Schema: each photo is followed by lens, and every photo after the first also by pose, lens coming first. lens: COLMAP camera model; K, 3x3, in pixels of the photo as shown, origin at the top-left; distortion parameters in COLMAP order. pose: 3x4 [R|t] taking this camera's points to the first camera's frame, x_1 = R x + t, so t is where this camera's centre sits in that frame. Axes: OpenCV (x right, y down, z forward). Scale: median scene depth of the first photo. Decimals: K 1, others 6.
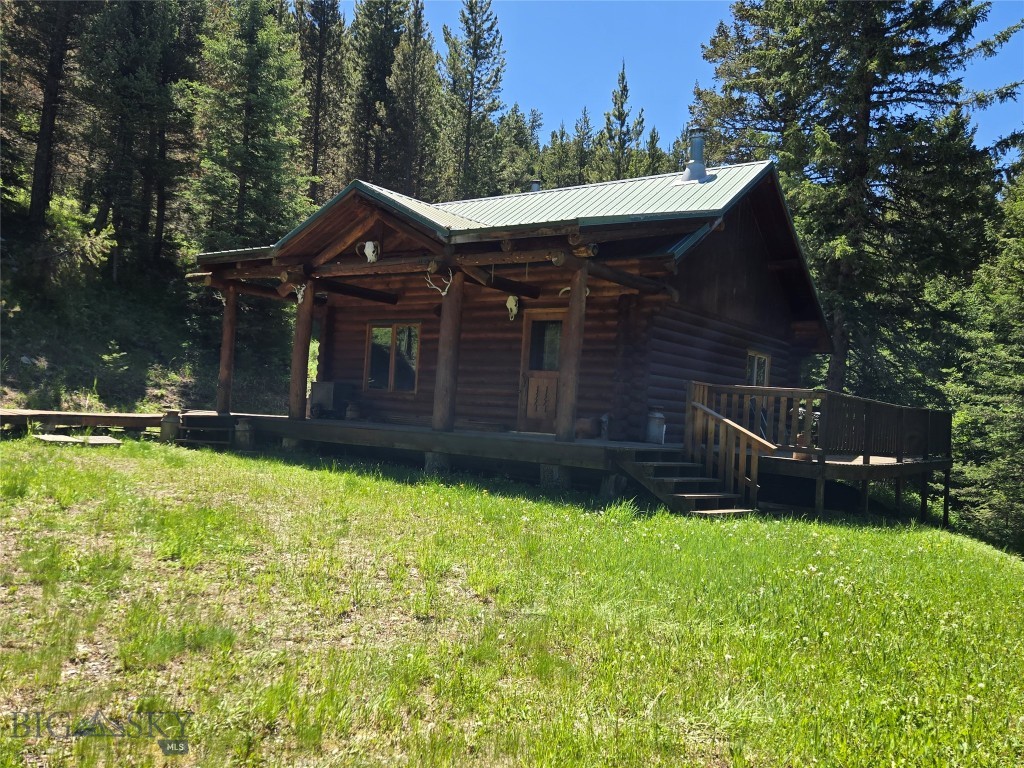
lens RADIAL K [[811.5, 0, 516.6], [0, 811.5, 388.6], [0, 0, 1]] dist [0.088056, -0.071218]
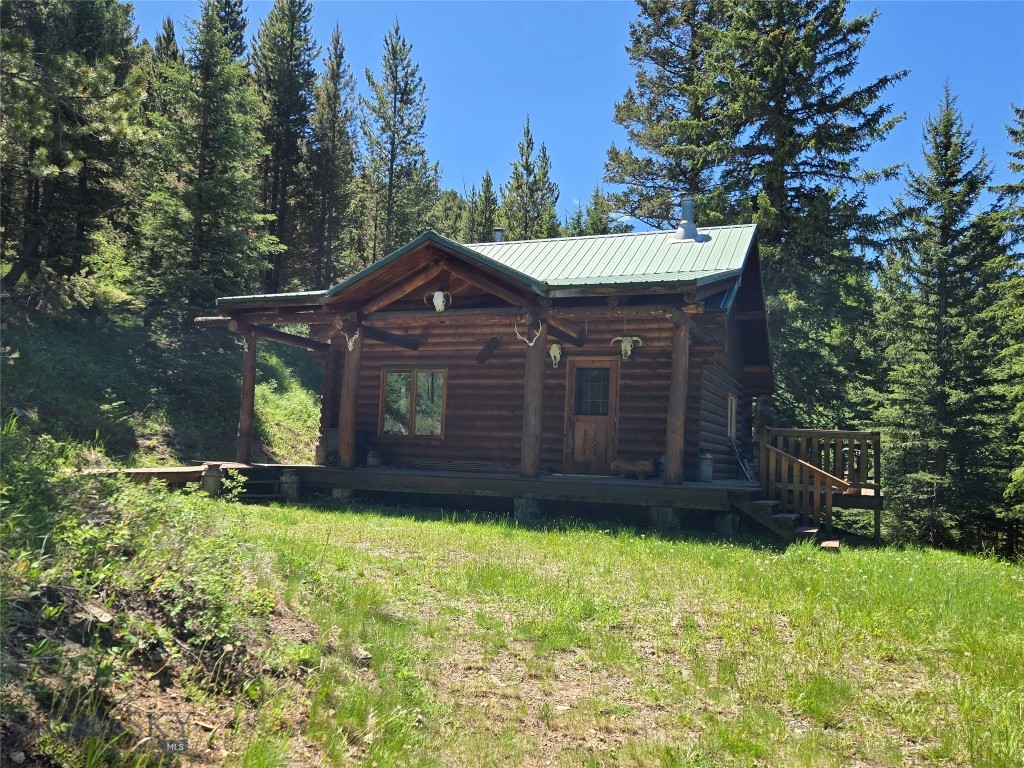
lens RADIAL K [[815.8, 0, 499.2], [0, 815.8, 384.6], [0, 0, 1]] dist [0.078021, -0.060905]
pose [[0.972598, -0.005076, 0.232438, -0.307016], [0.015456, 0.998962, -0.042854, -0.017751], [-0.231980, 0.045272, 0.971667, 0.000185]]
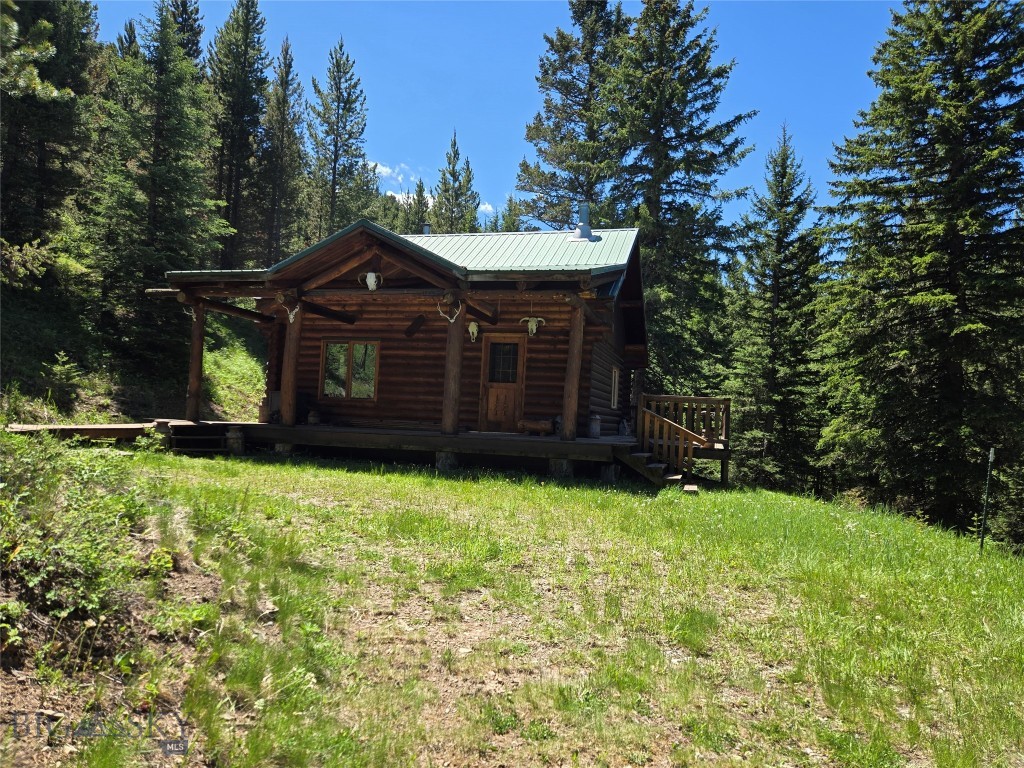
lens RADIAL K [[657.3, 0, 515.1], [0, 657.3, 387.7], [0, 0, 1]] dist [0.081168, -0.057578]
pose [[0.934830, -0.003495, 0.355079, -0.289494], [0.003032, 0.999994, 0.001859, -0.015467], [-0.355083, -0.000661, 0.934835, 0.041130]]
